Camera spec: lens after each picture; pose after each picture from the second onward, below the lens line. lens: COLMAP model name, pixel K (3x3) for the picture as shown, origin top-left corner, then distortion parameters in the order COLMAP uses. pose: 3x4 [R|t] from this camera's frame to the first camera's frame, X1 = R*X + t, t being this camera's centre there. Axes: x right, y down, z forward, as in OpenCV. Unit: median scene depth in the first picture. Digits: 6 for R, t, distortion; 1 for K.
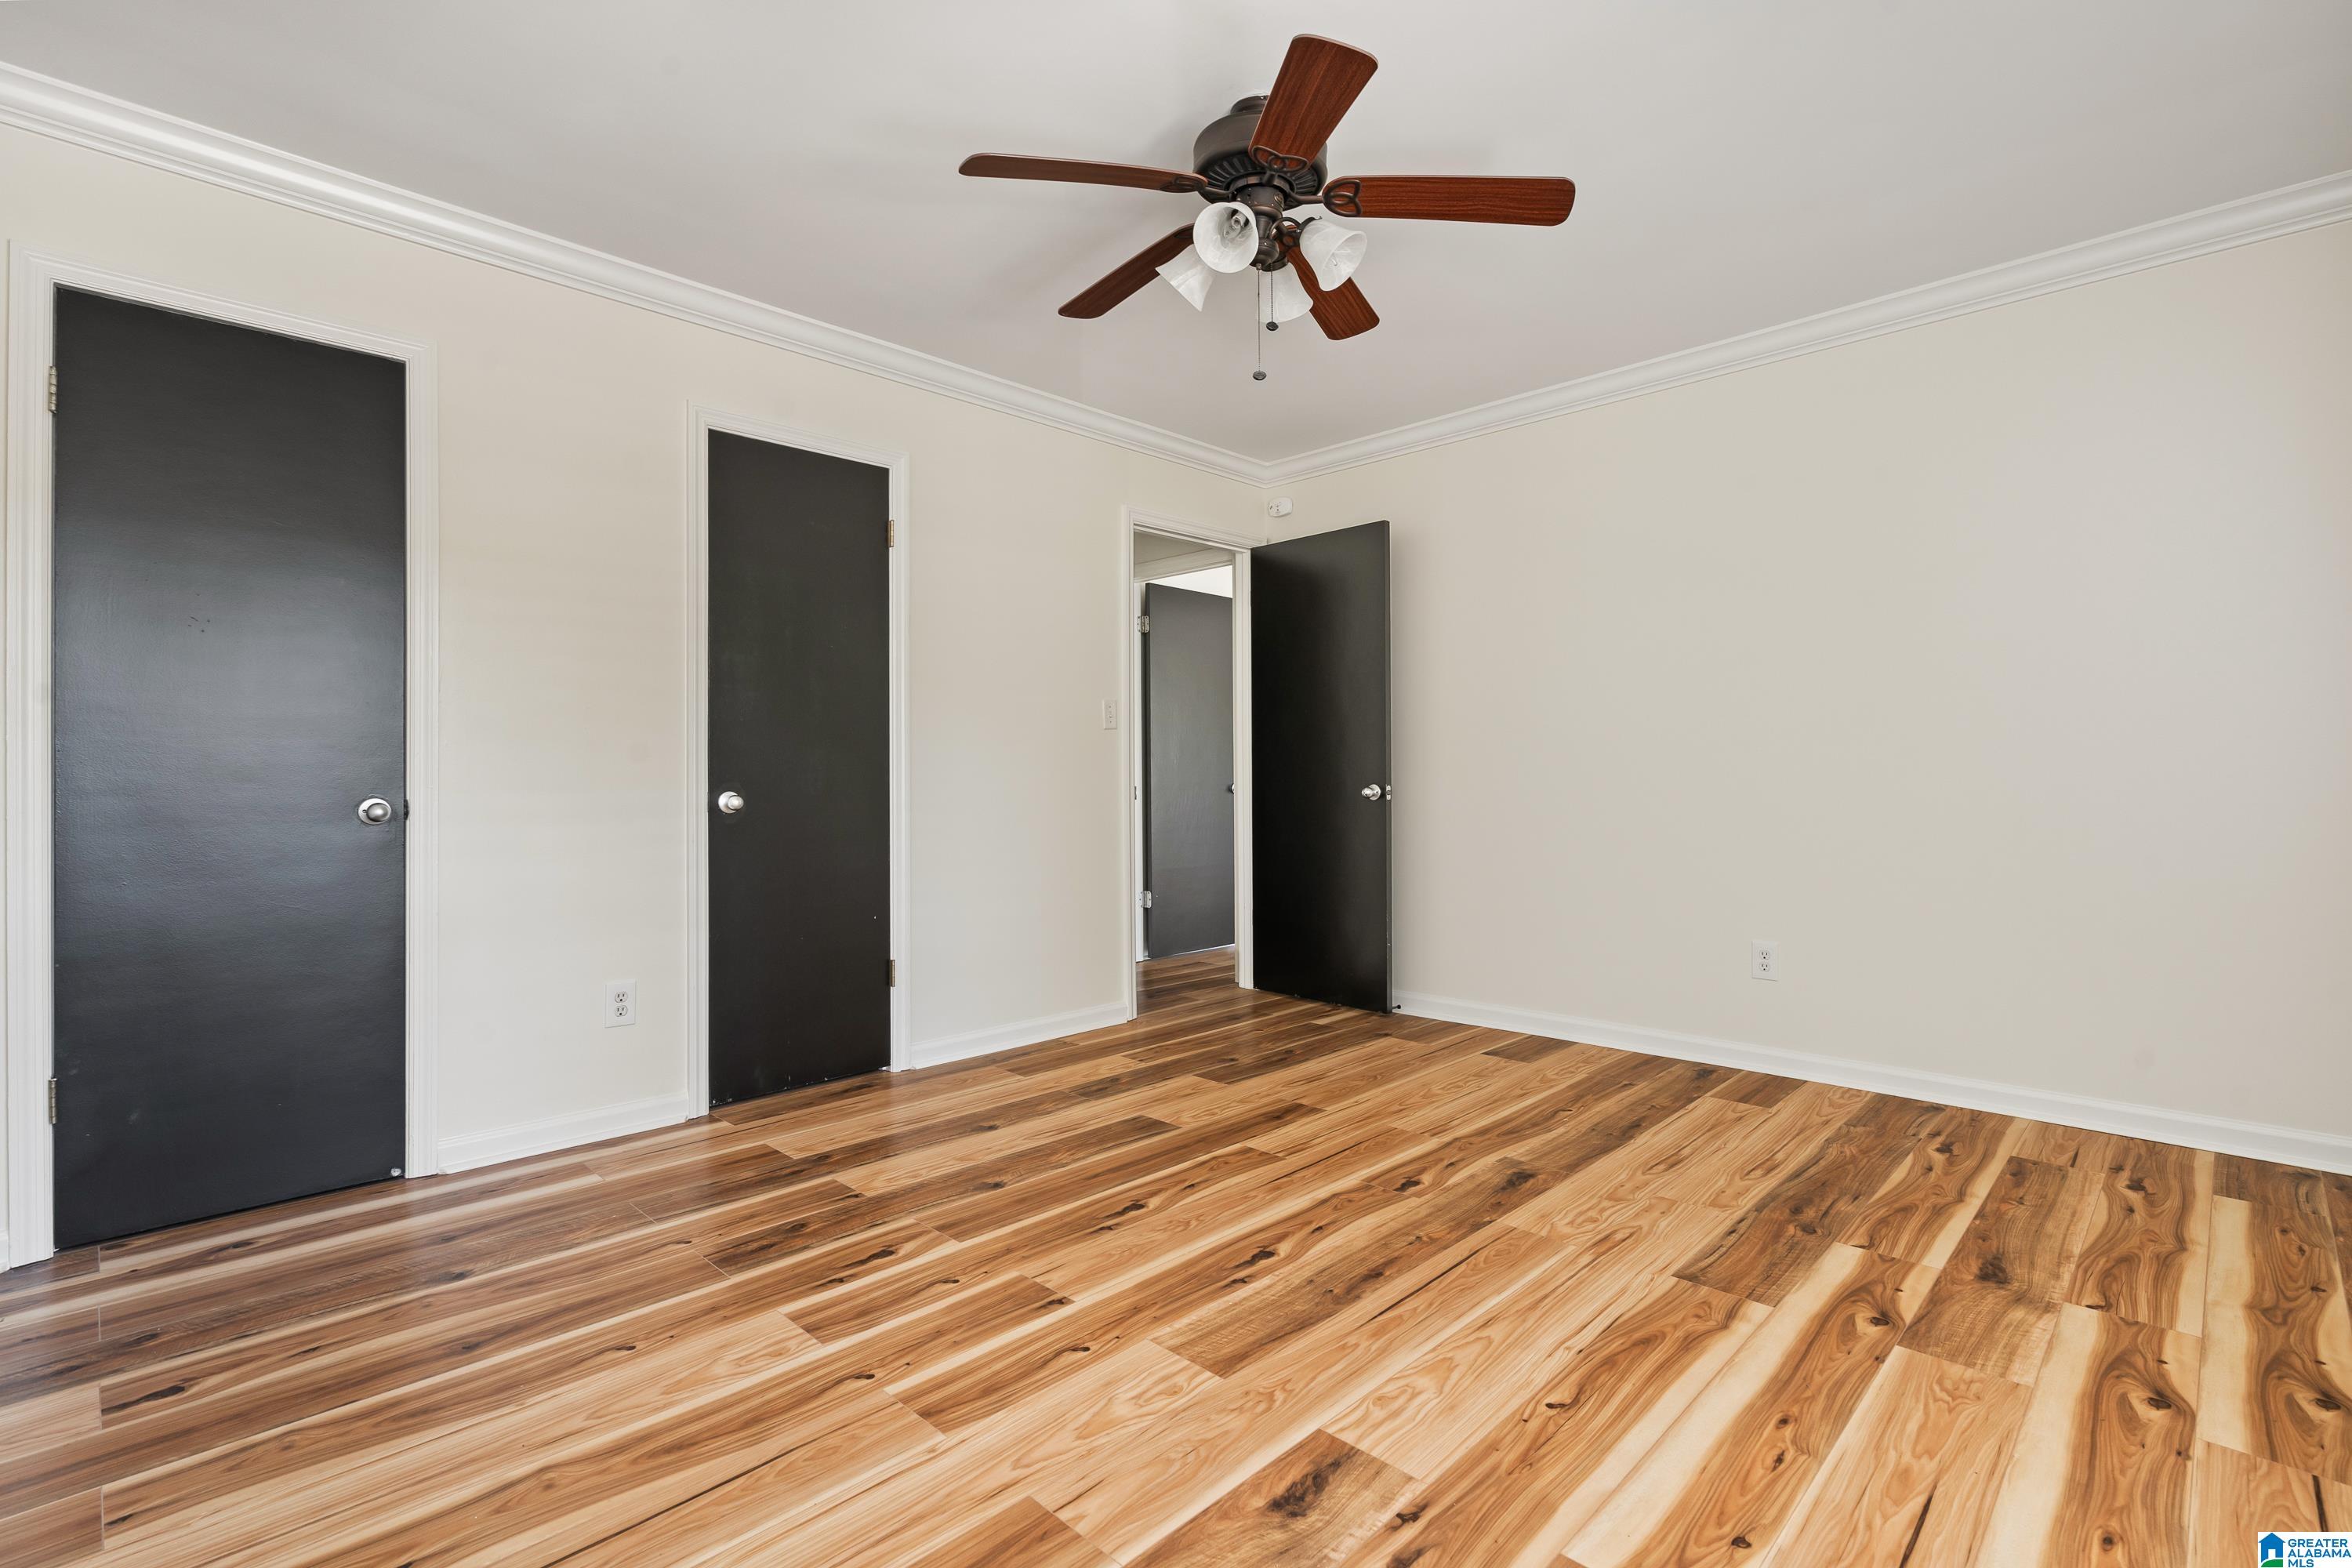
lens RADIAL K [[1072.9, 0, 1179.6], [0, 1072.9, 773.3], [0, 0, 1]] dist [-0.000146, 0.000296]
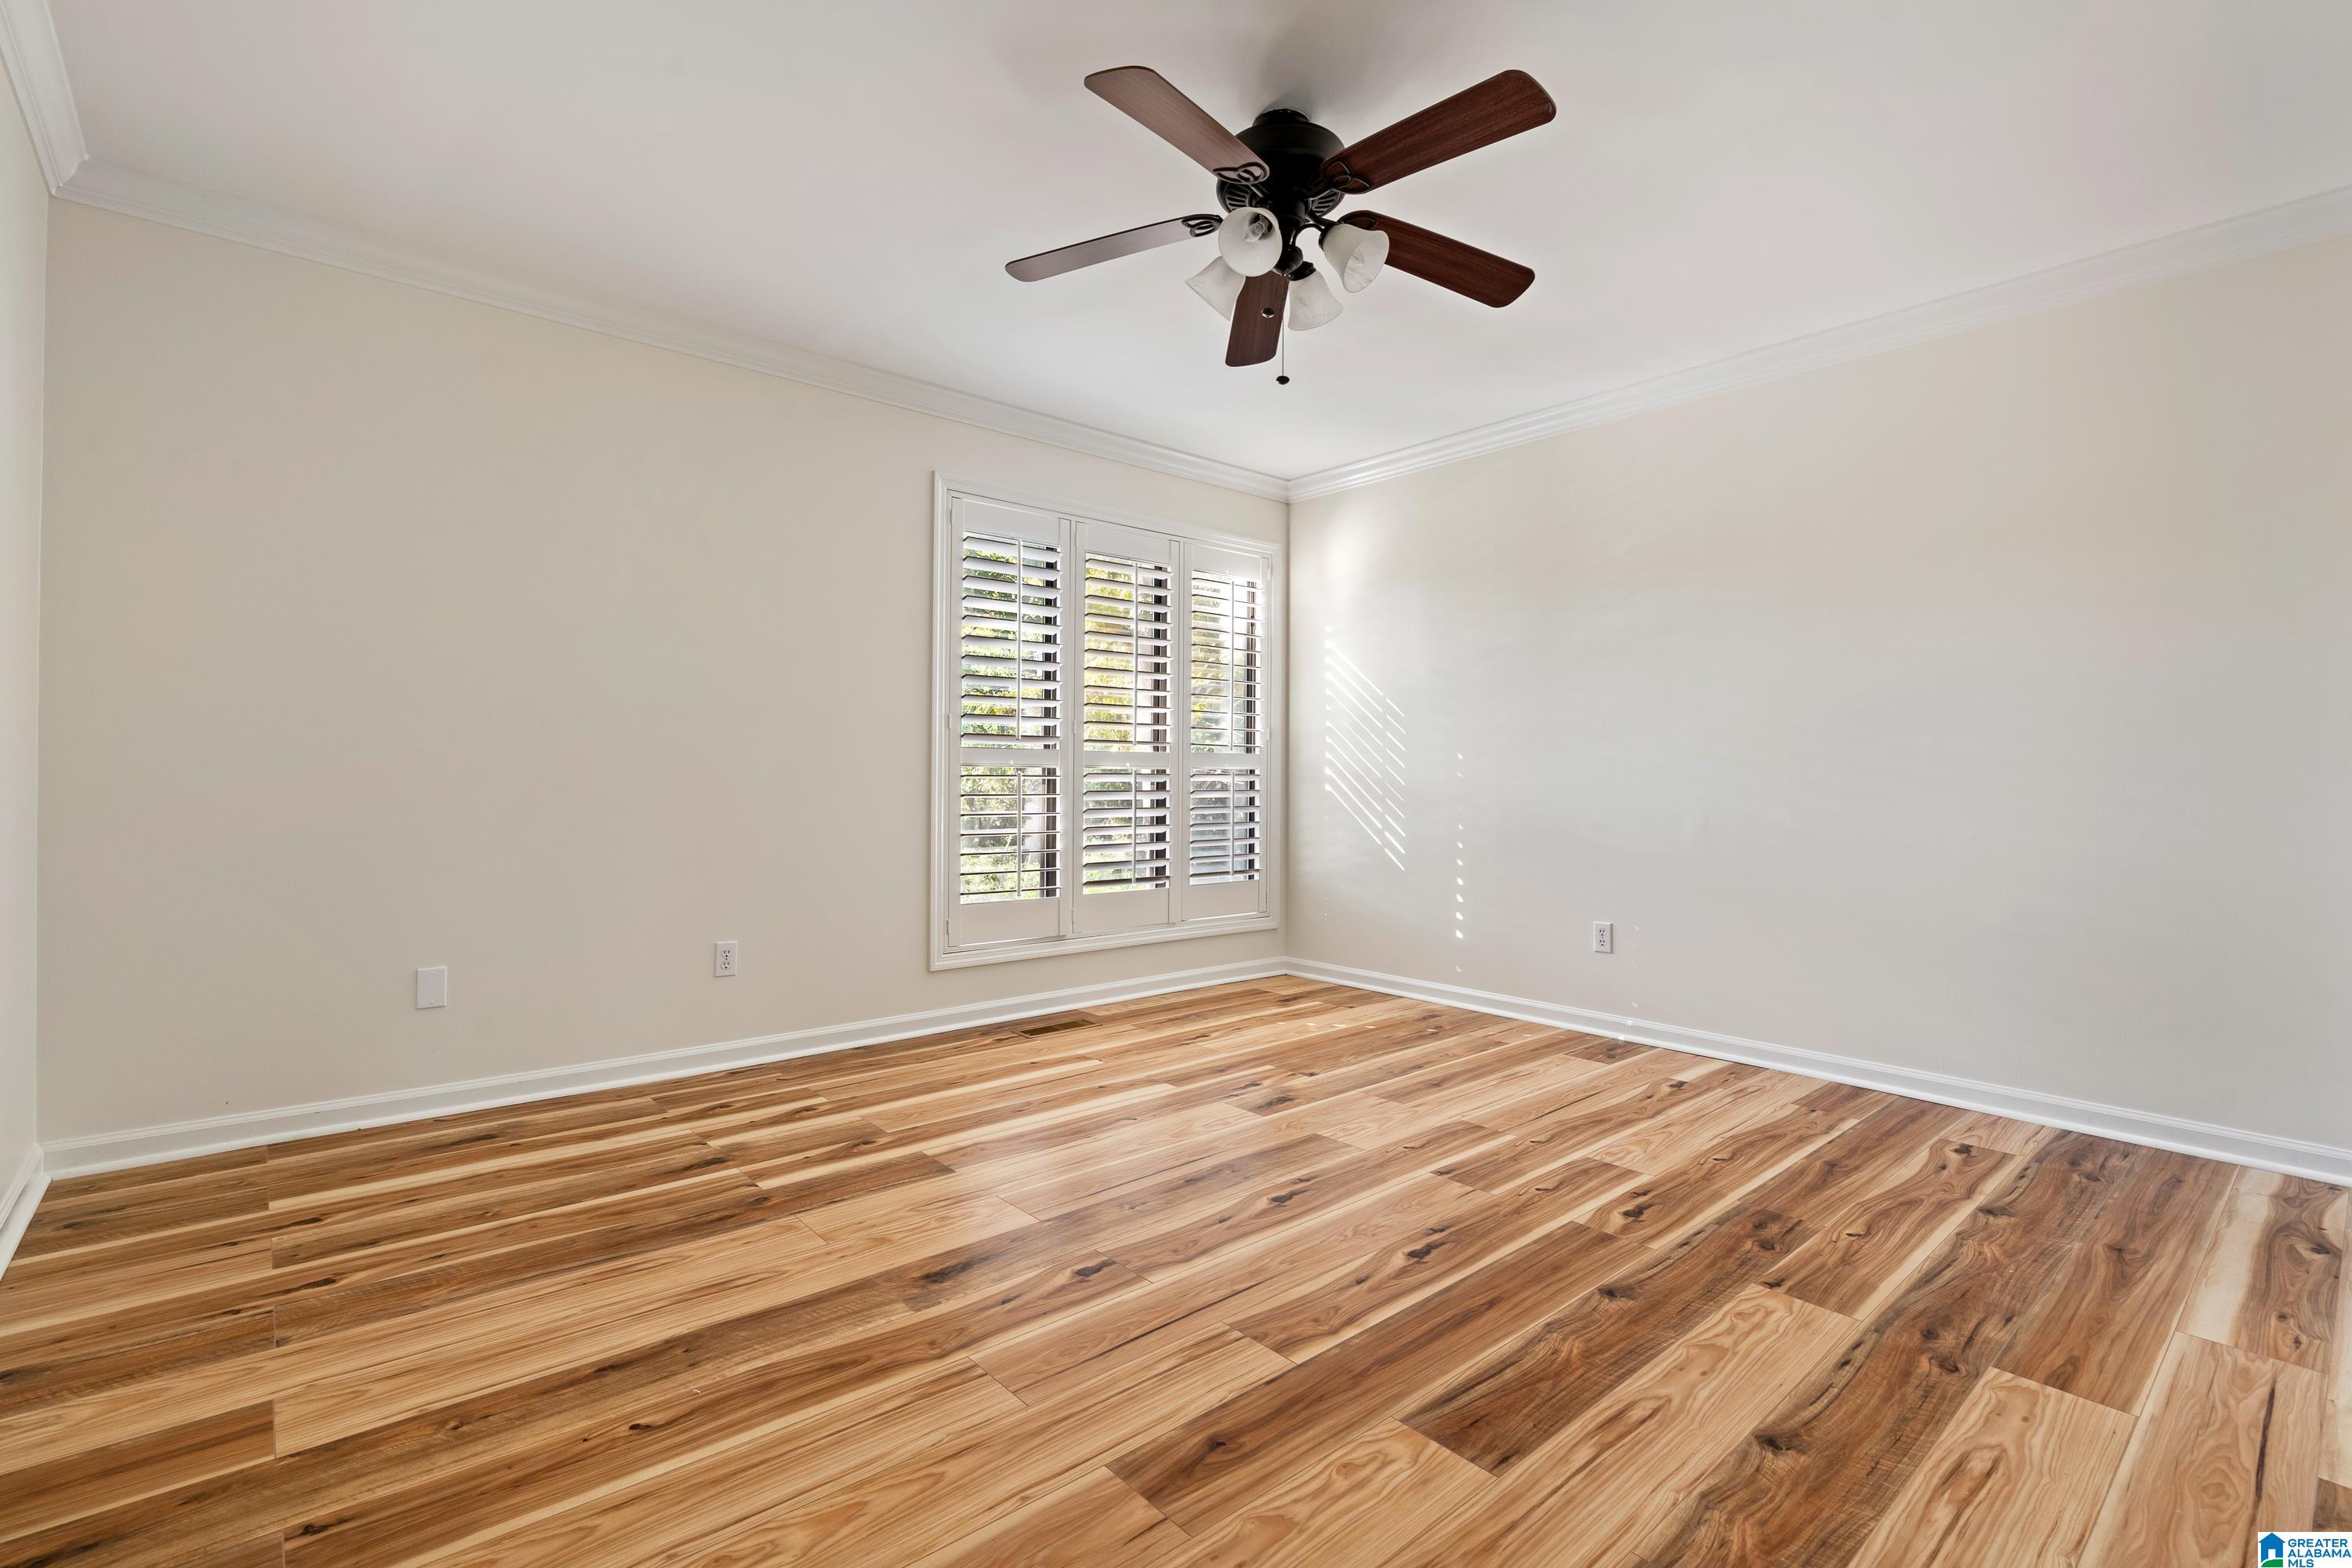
lens RADIAL K [[1072.9, 0, 1179.6], [0, 1072.9, 773.3], [0, 0, 1]] dist [-0.000146, 0.000296]
pose [[-0.997144, -0.002803, 0.075476, 0.090956], [-0.003575, 0.999943, -0.010097, 0.013222], [-0.075443, -0.010337, -0.997097, 1.924682]]
